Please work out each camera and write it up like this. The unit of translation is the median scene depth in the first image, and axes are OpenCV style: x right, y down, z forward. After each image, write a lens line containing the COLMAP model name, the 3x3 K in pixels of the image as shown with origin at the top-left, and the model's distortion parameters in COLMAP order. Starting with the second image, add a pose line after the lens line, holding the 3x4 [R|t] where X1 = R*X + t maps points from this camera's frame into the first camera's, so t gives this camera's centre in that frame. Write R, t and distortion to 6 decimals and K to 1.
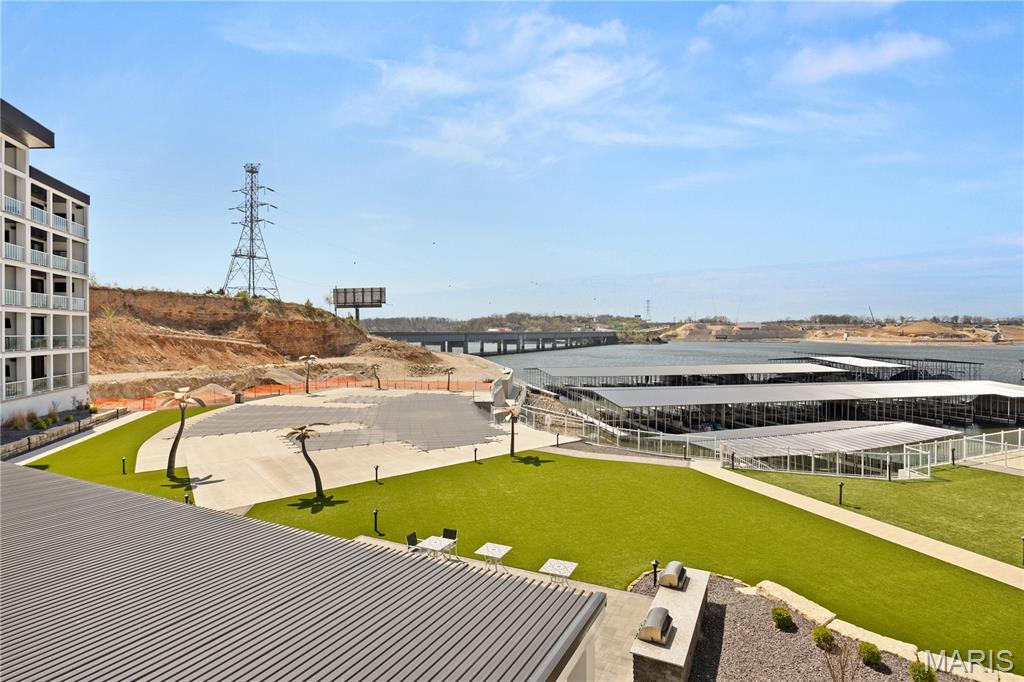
lens RADIAL K [[544.5, 0, 512.5], [0, 544.5, 337.2], [0, 0, 1]] dist [-0.004309, 0.001114]
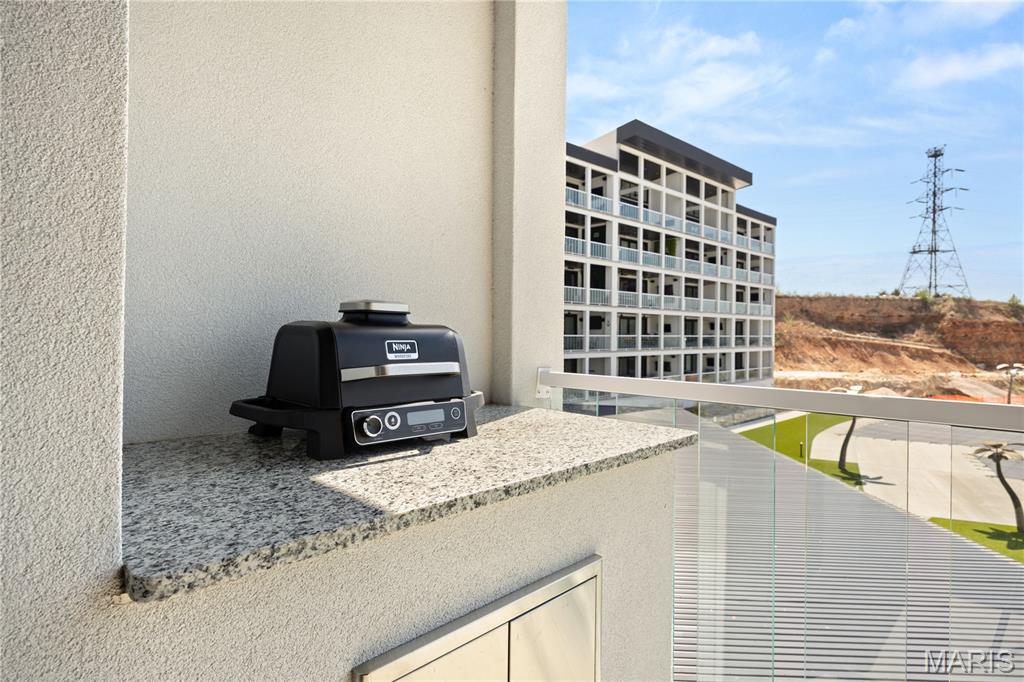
lens RADIAL K [[544.5, 0, 511.7], [0, 544.5, 339.4], [0, 0, 1]] dist [-0.004309, 0.001114]
pose [[0.447766, 0.009445, -0.894101, 0.018220], [-0.013560, 0.999901, 0.003771, 0.005487], [0.894048, 0.010435, 0.447850, -0.033707]]
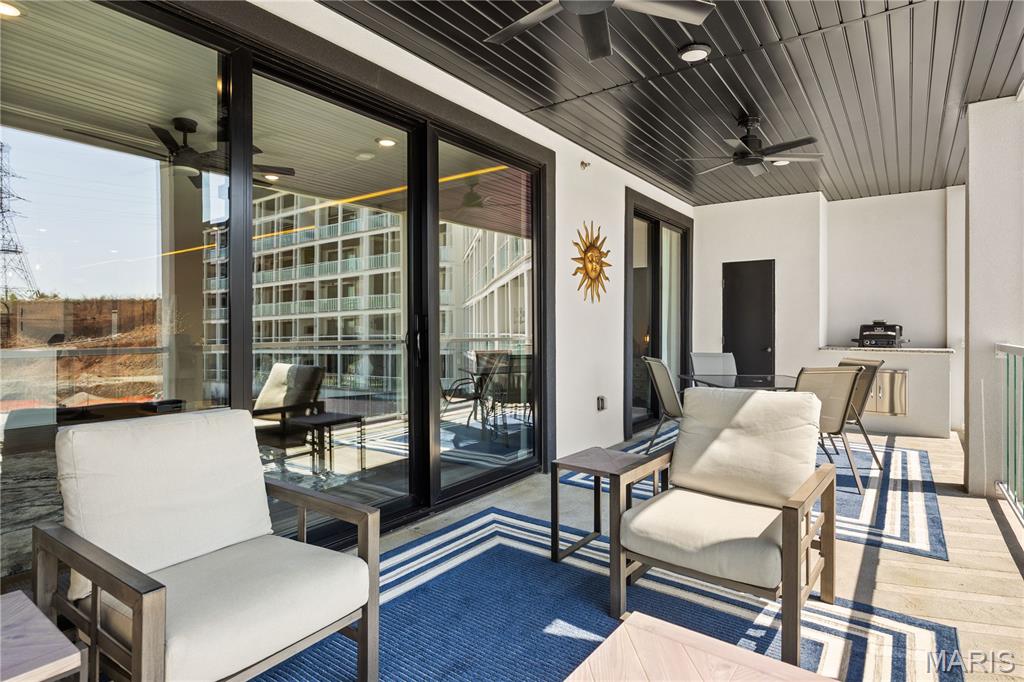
lens RADIAL K [[544.5, 0, 515.6], [0, 544.5, 323.0], [0, 0, 1]] dist [-0.004309, 0.001114]
pose [[-0.813992, 0.000458, -0.580876, -0.334228], [-0.001059, 0.999997, 0.002274, -0.022837], [0.580875, 0.002466, -0.813989, 1.432804]]
